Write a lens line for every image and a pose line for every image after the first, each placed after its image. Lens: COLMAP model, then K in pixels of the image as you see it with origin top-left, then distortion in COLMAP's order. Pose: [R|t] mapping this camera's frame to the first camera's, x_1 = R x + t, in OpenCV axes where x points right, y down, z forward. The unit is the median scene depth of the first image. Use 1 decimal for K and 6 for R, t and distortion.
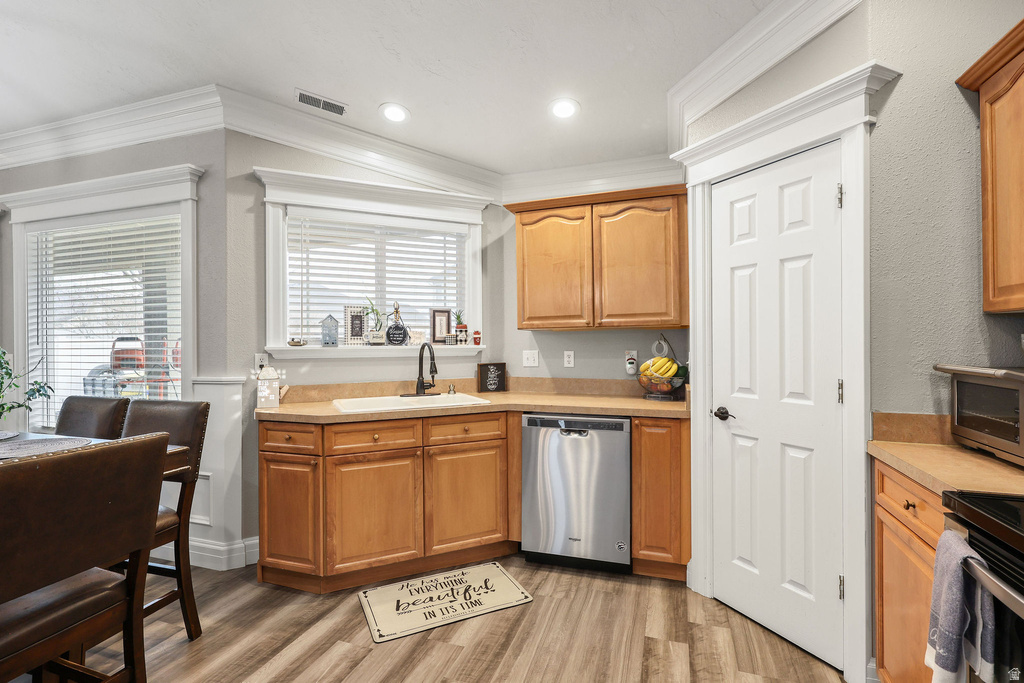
lens RADIAL K [[482.7, 0, 509.8], [0, 482.7, 342.4], [0, 0, 1]] dist [-0.001729, 0.000272]
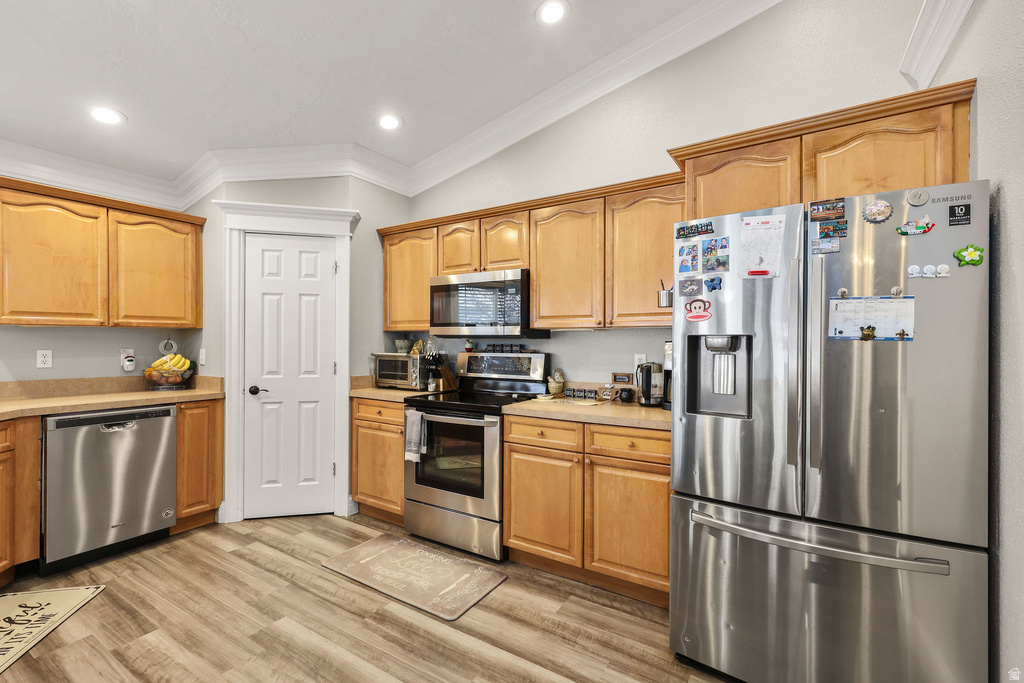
lens RADIAL K [[452.8, 0, 507.0], [0, 452.8, 342.6], [0, 0, 1]] dist [0.002702, 0.000079]
pose [[0.232623, 0.006852, 0.972543, -0.612508], [-0.006060, 0.999966, -0.005596, 0.003835], [-0.972548, -0.004592, 0.232656, -0.065013]]
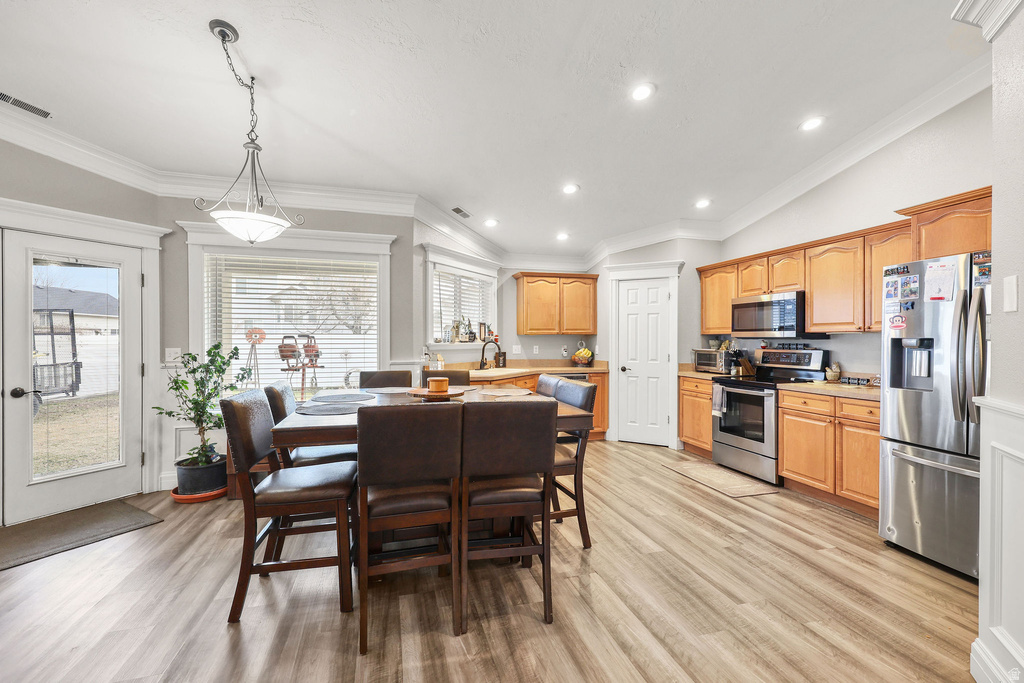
lens RADIAL K [[429.9, 0, 507.9], [0, 429.9, 341.8], [0, 0, 1]] dist [-0.000469, -0.000464]
pose [[0.818617, 0.005278, 0.574315, -1.191388], [-0.006932, 0.999976, 0.000691, 0.001891], [-0.574298, -0.004546, 0.818634, -0.466229]]
